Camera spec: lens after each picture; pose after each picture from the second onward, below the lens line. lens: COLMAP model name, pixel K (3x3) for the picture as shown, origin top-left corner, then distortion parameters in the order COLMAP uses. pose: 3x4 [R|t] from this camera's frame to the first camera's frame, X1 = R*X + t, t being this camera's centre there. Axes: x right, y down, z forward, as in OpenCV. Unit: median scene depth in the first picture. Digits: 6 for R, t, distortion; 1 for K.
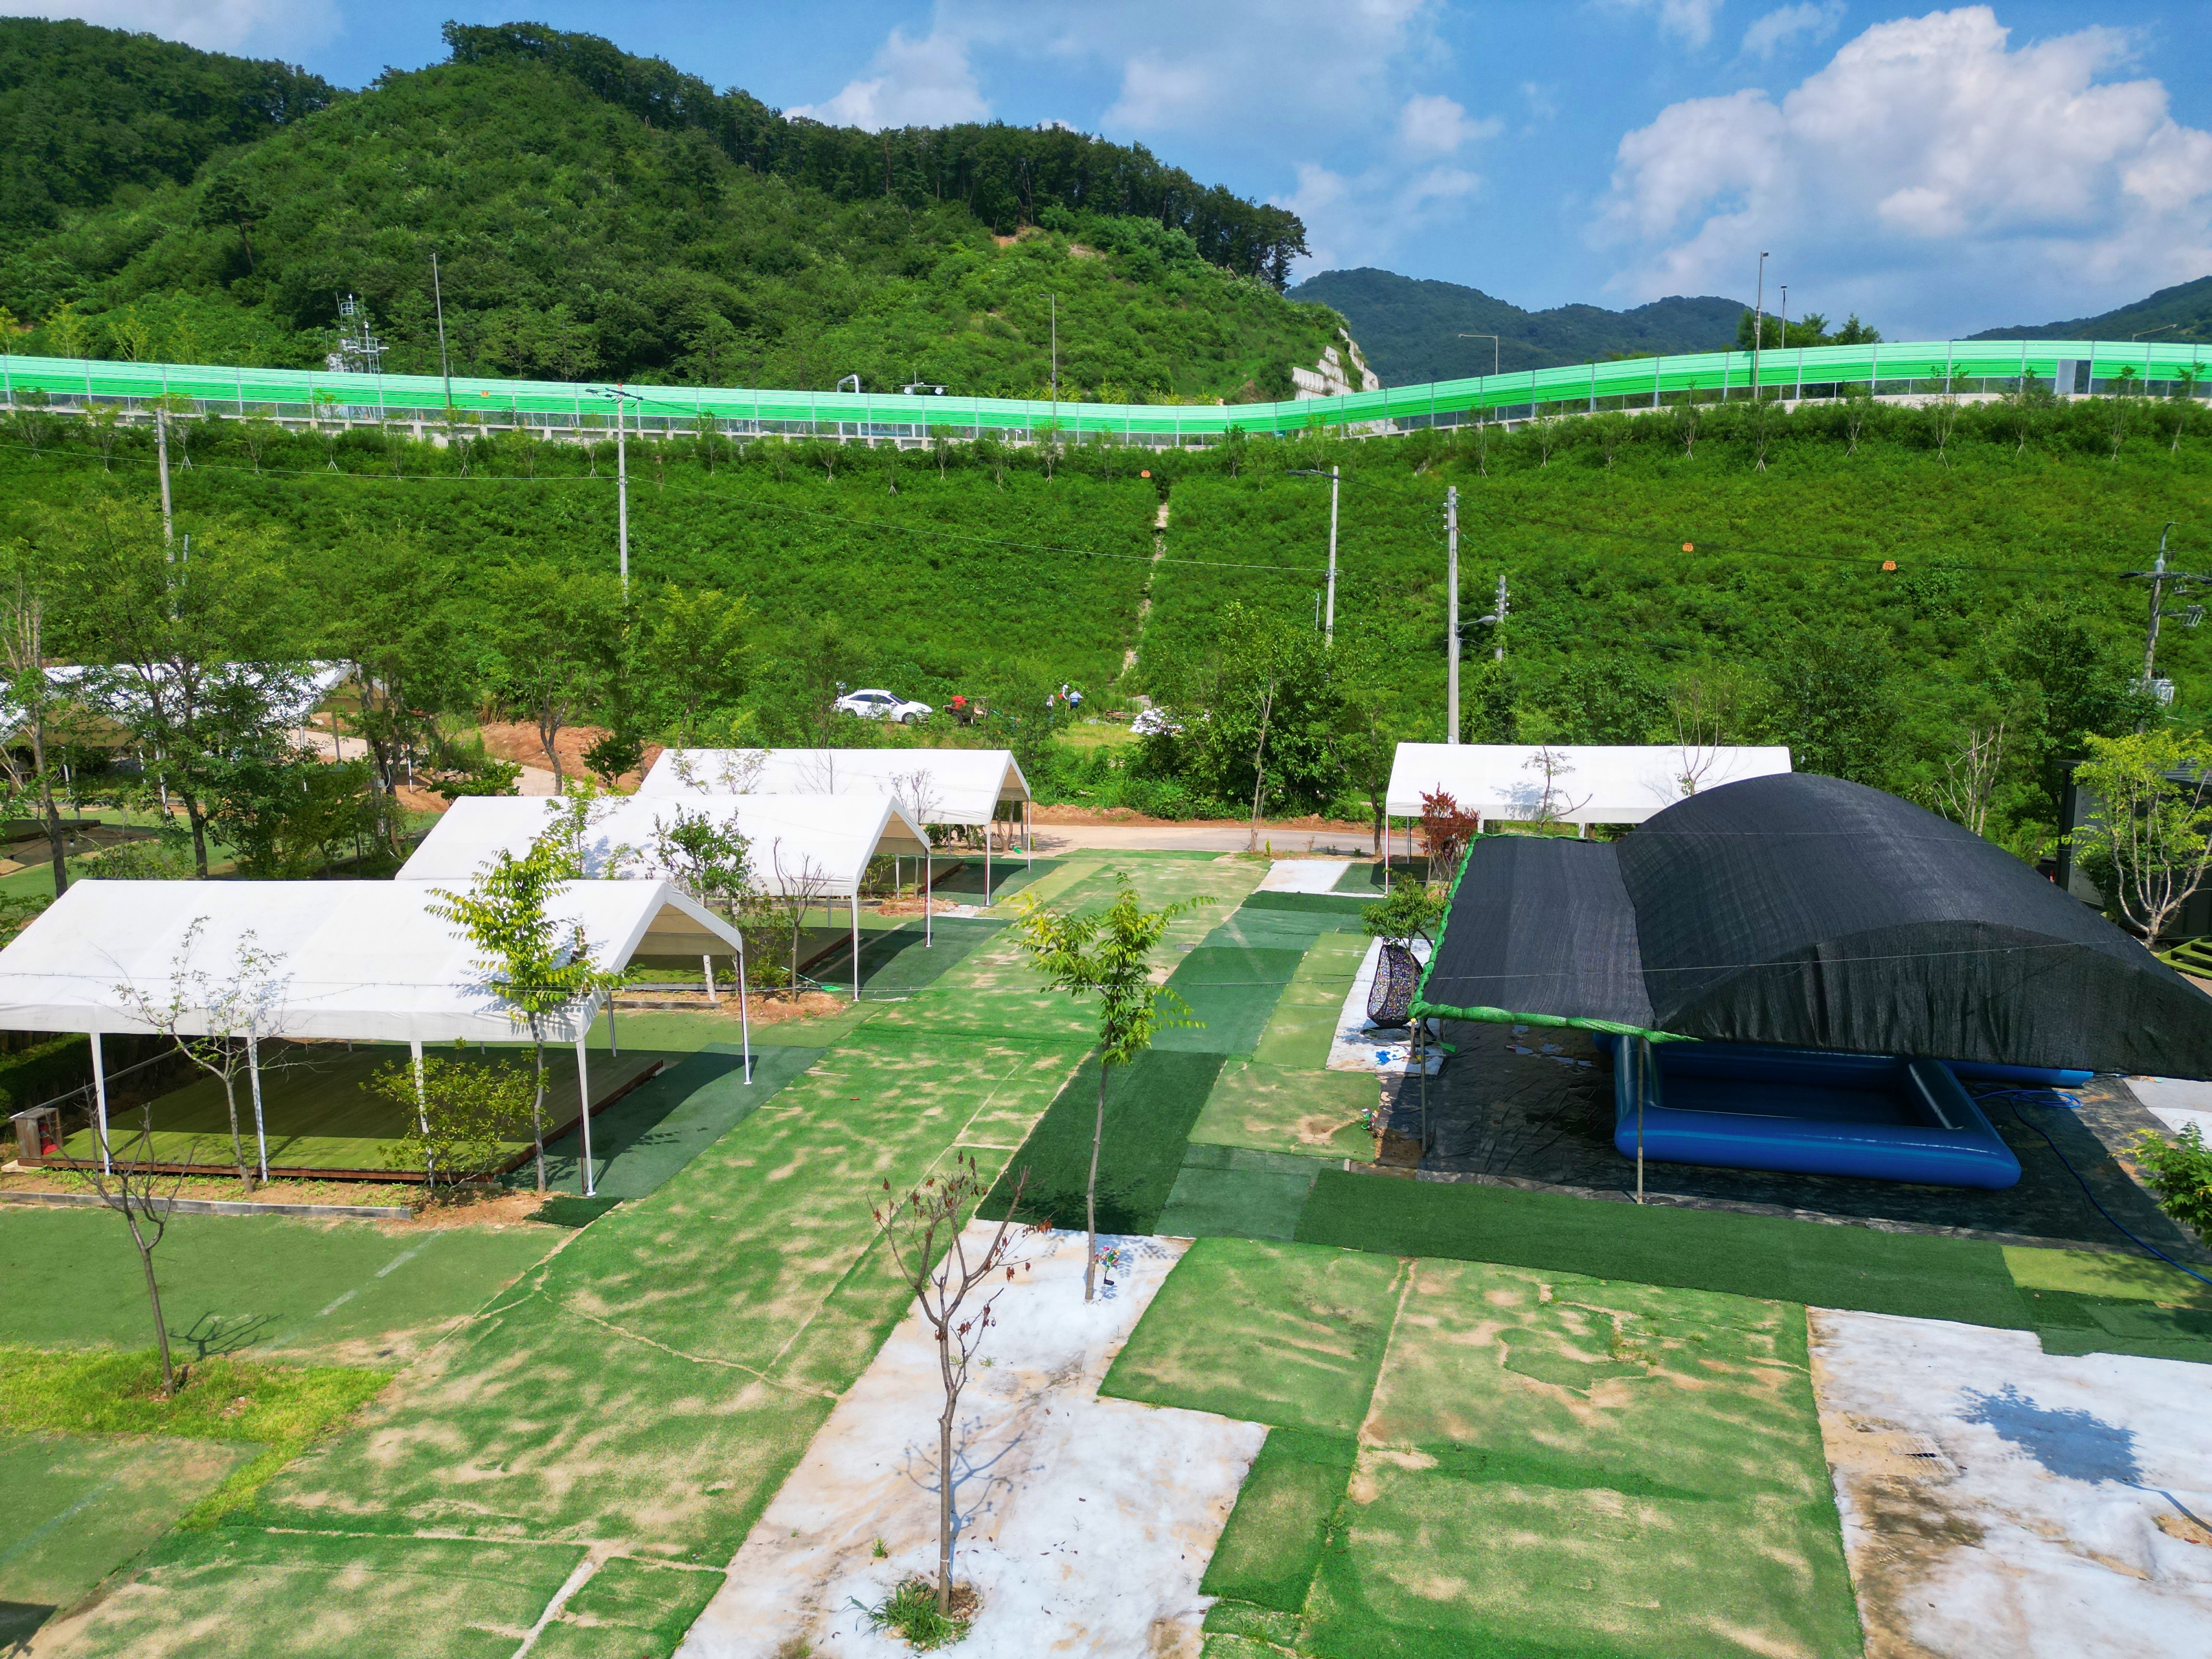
lens RADIAL K [[1551.4, 0, 1108.9], [0, 1551.4, 820.7], [0, 0, 1]] dist [0.075491, -0.074258]
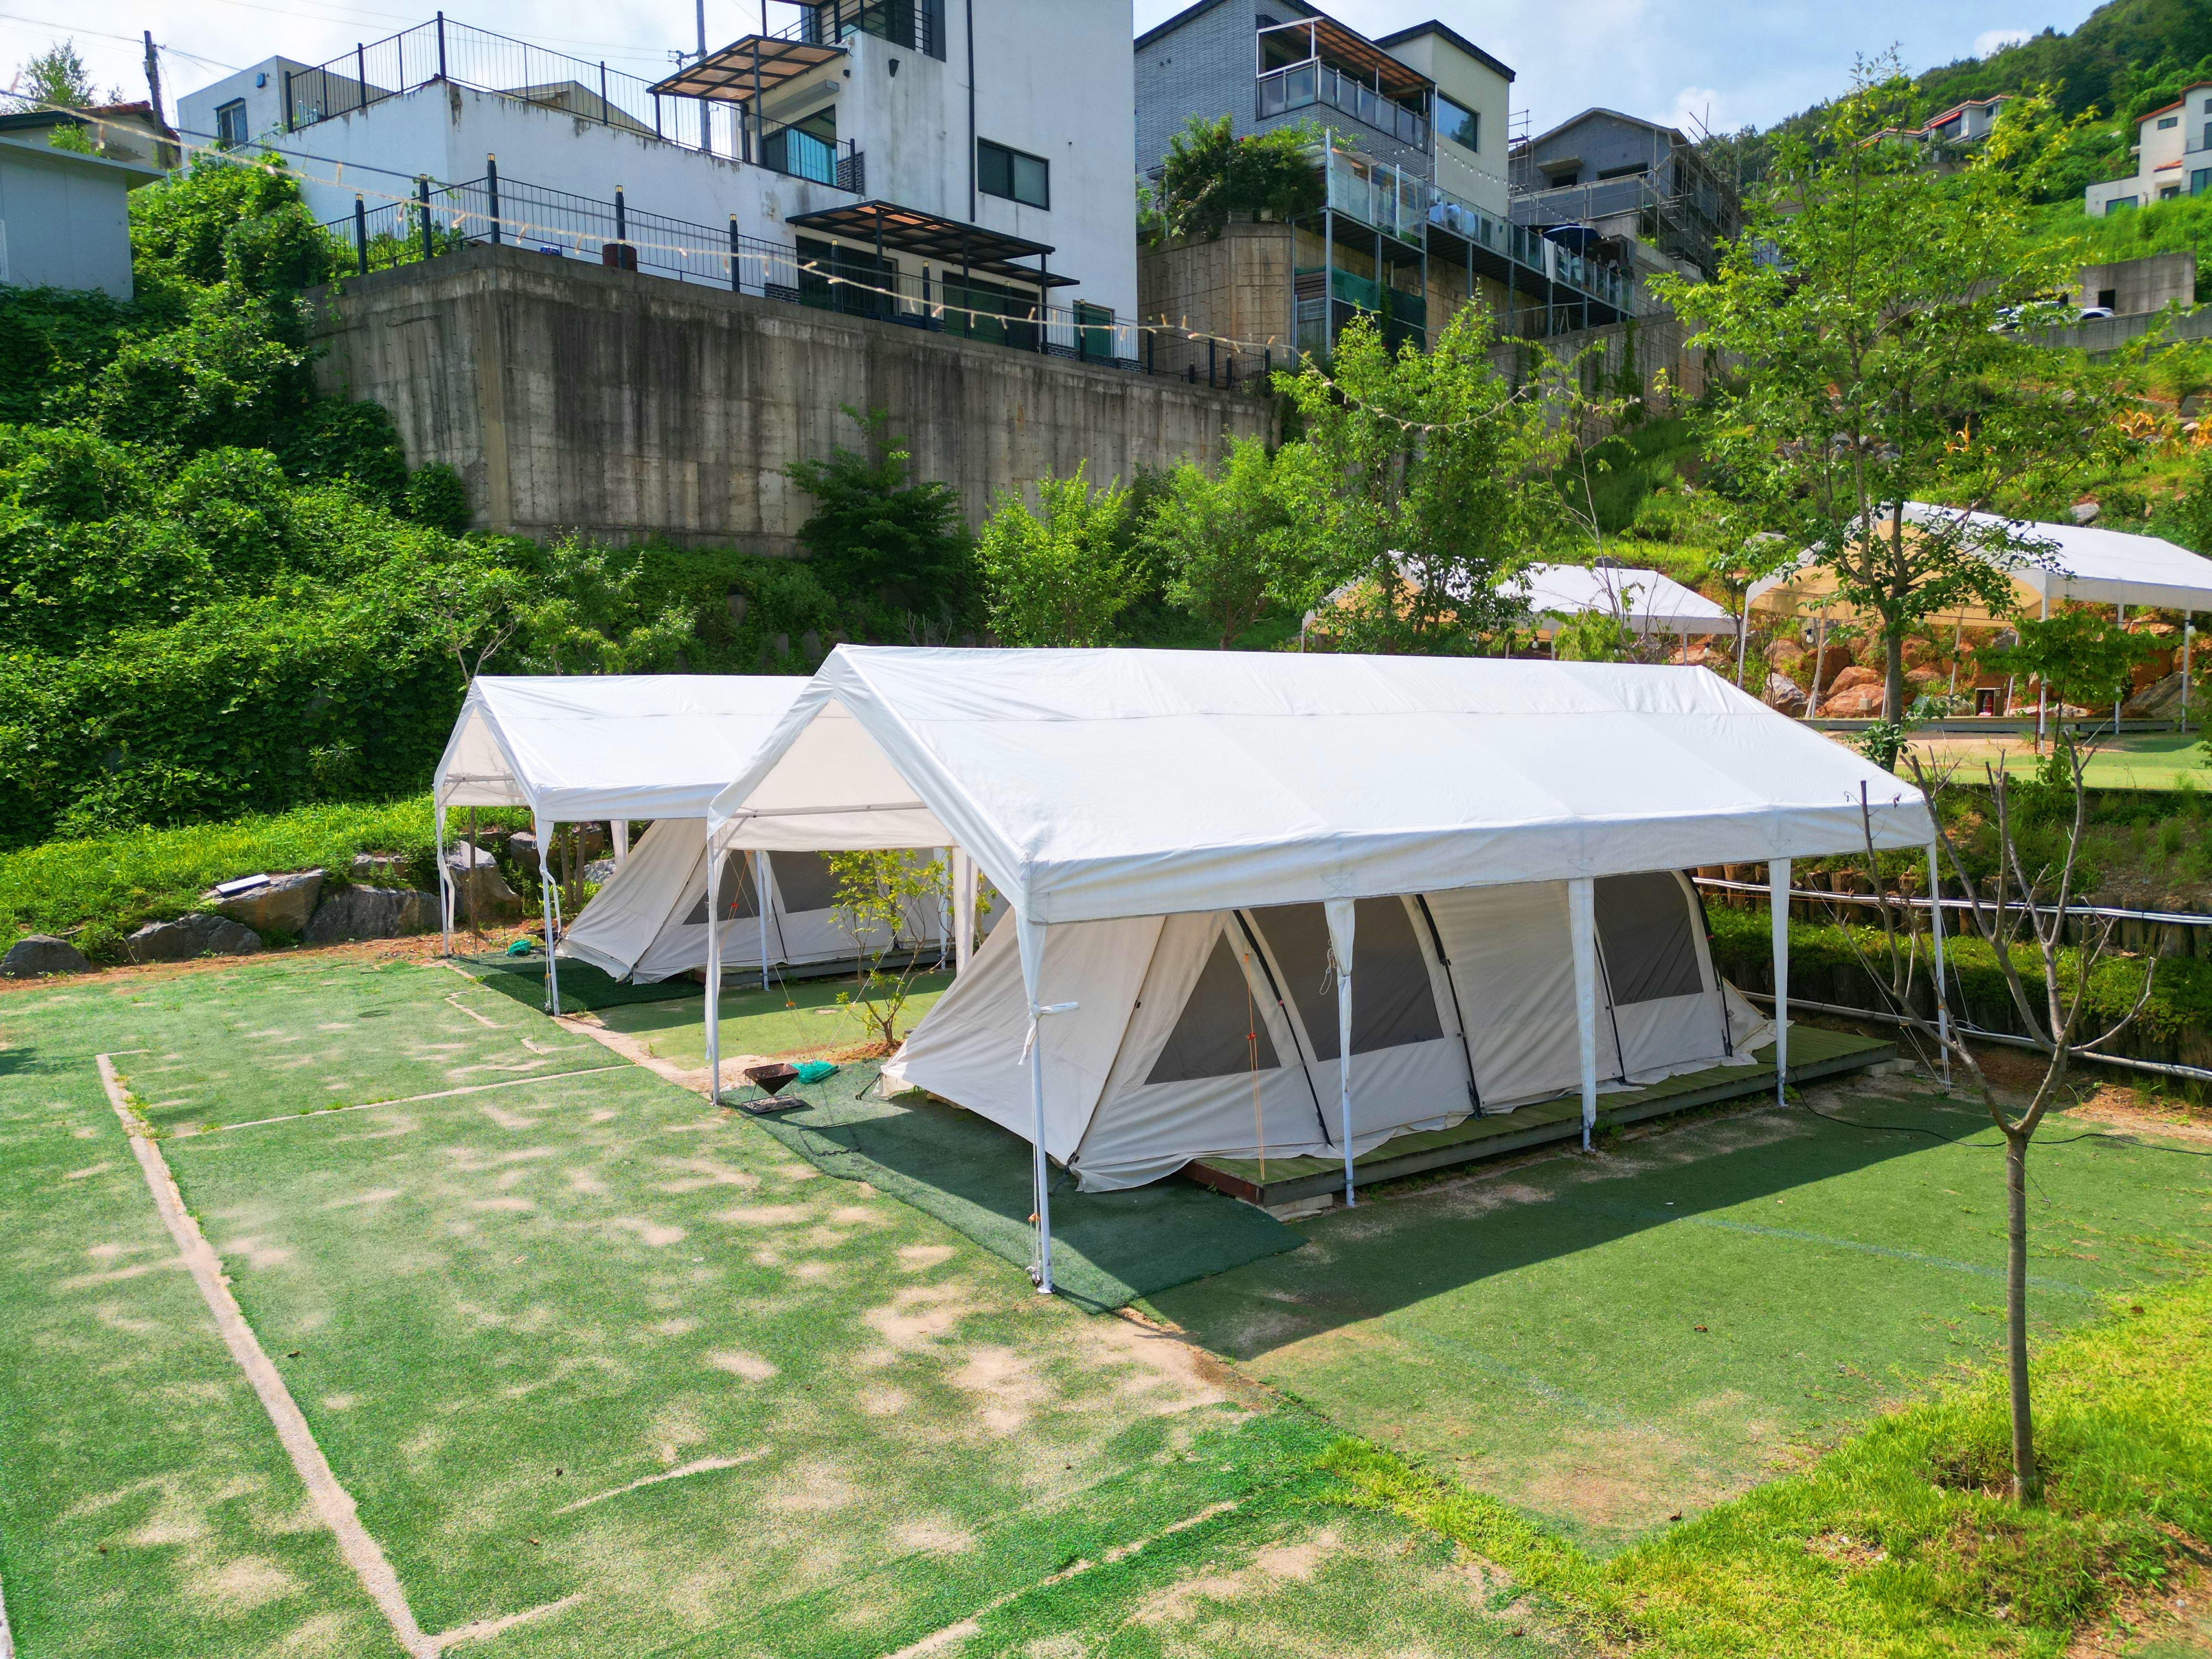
lens RADIAL K [[1551.4, 0, 1108.9], [0, 1551.4, 820.7], [0, 0, 1]] dist [0.075491, -0.074258]
pose [[-0.714324, 0.079926, -0.695236, -0.087252], [-0.079552, 0.977743, 0.194140, 0.071178], [0.695278, 0.193987, -0.692067, 0.615426]]
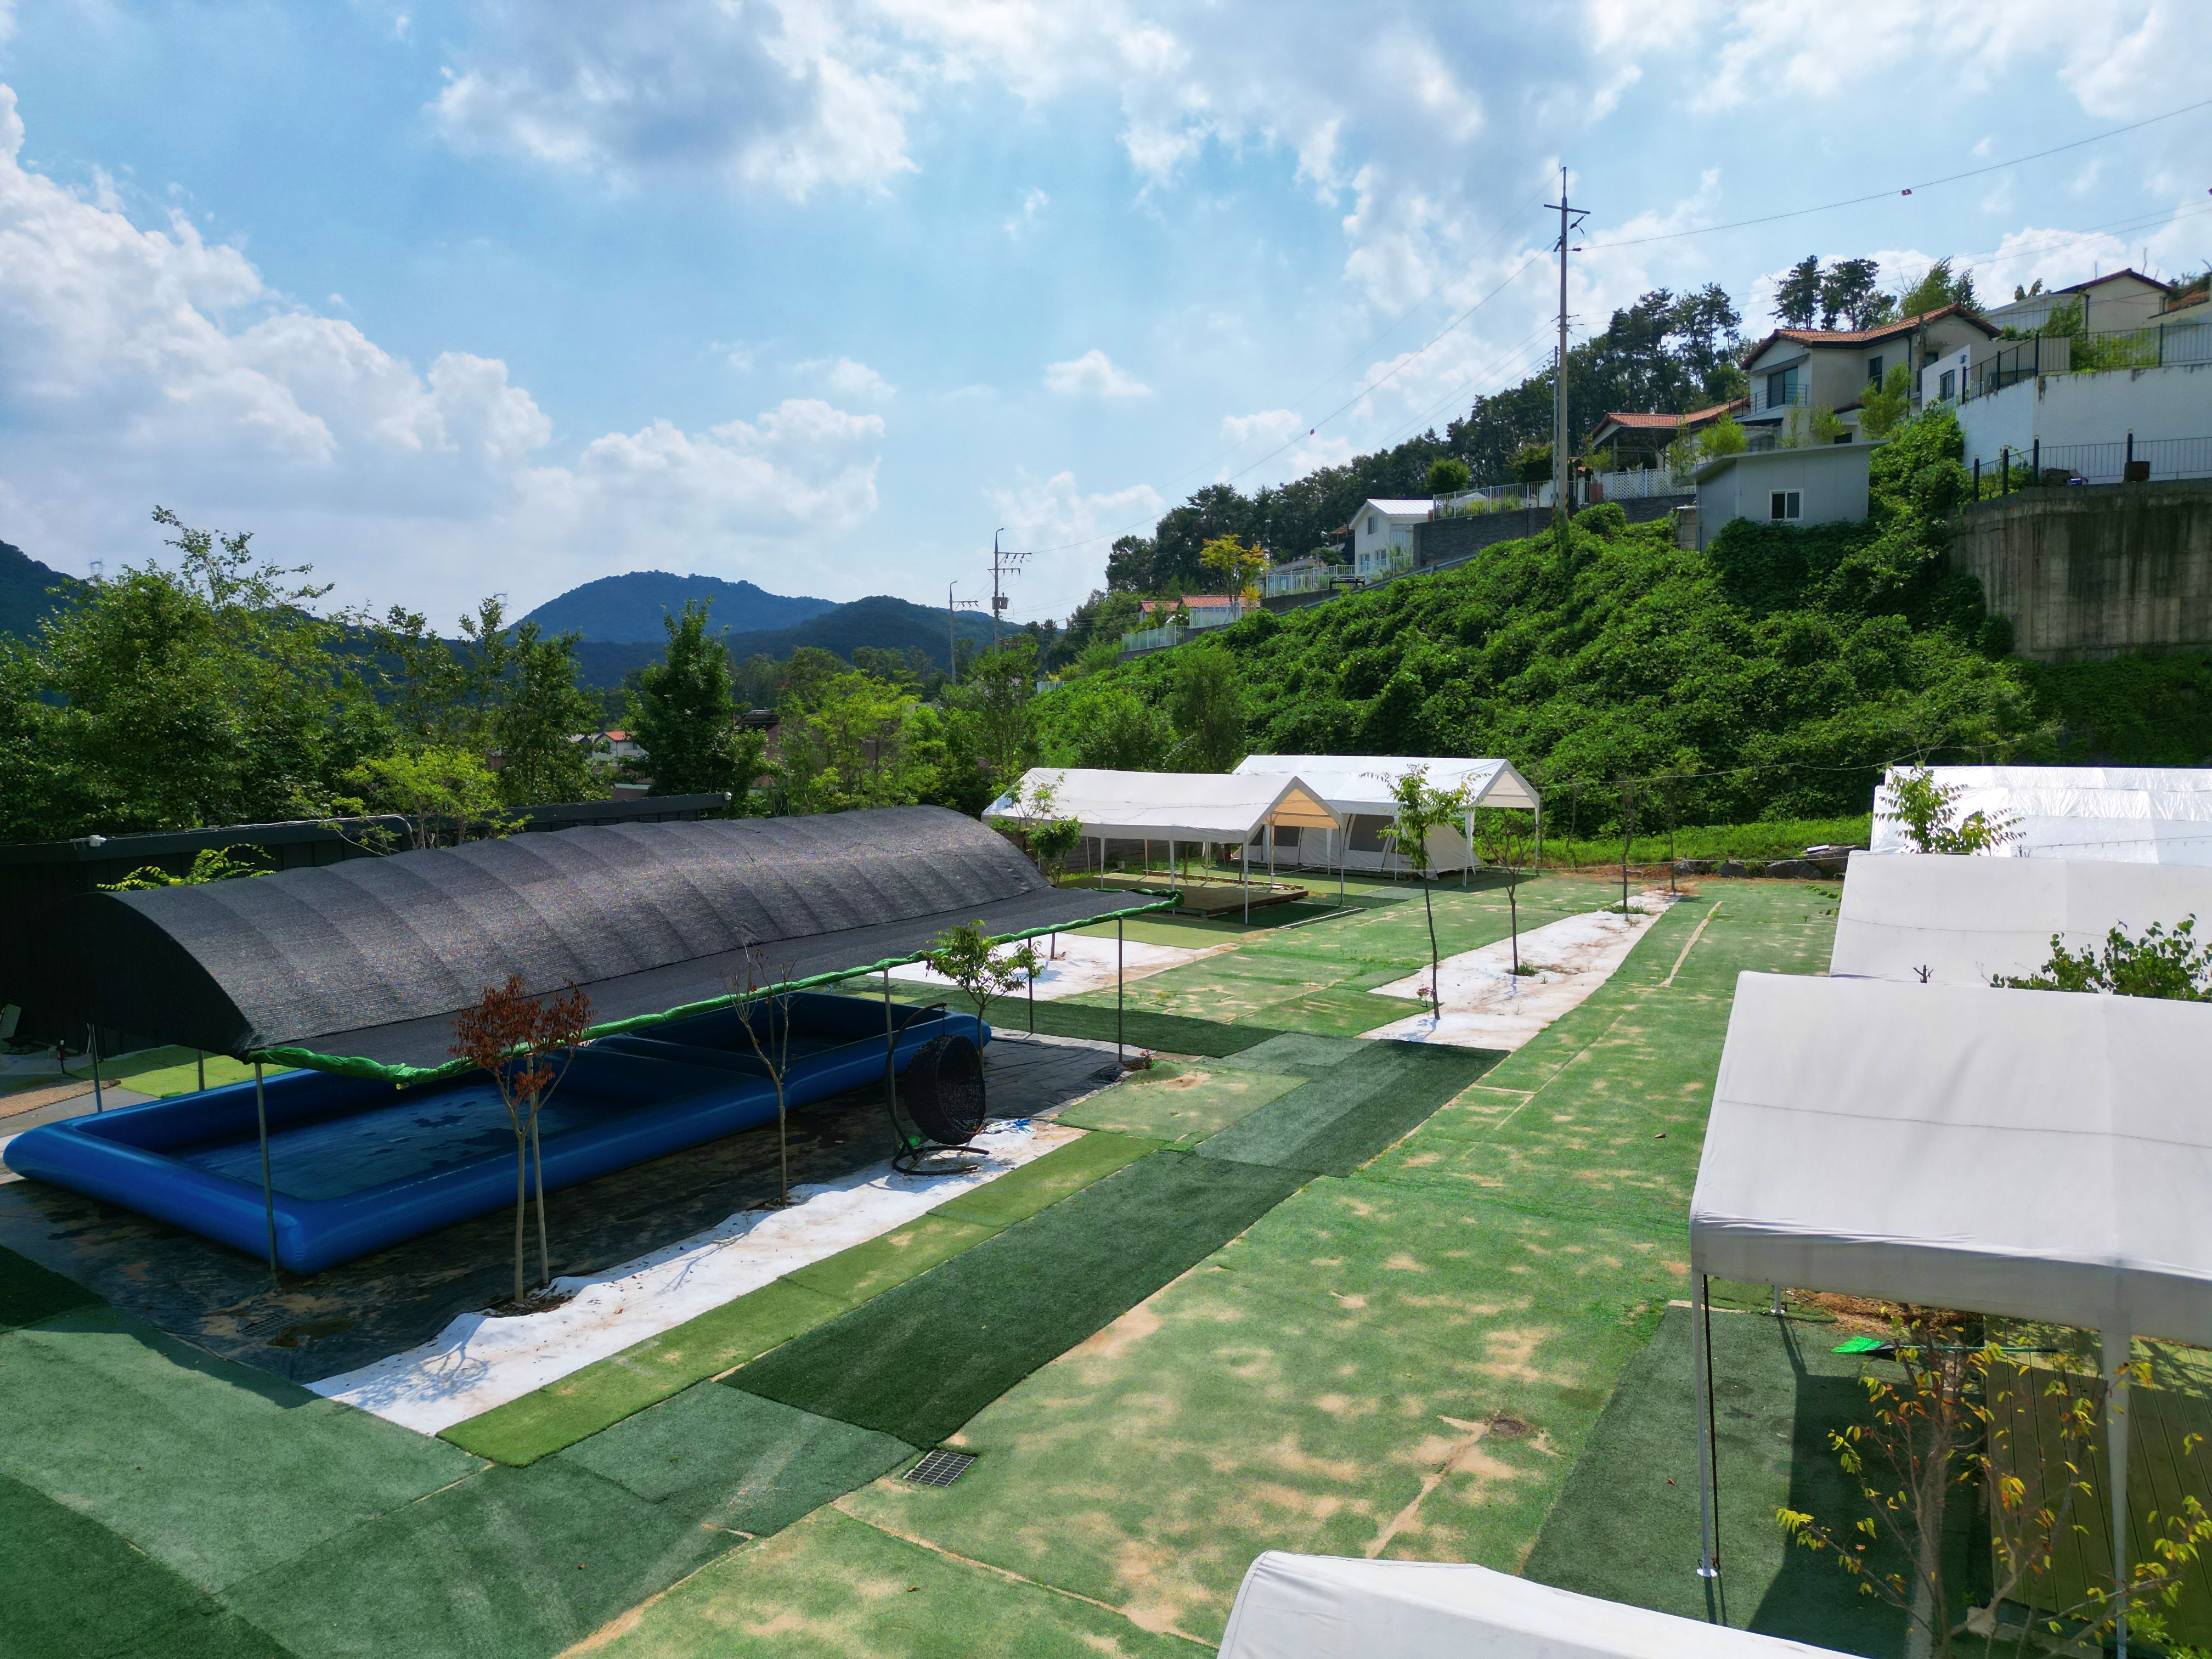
lens RADIAL K [[1551.4, 0, 1108.9], [0, 1551.4, 820.7], [0, 0, 1]] dist [0.075491, -0.074258]
pose [[-0.948219, 0.006763, 0.317544, -0.130832], [0.078597, 0.973675, 0.213961, -0.175039], [-0.307738, 0.227840, -0.923789, 1.619434]]
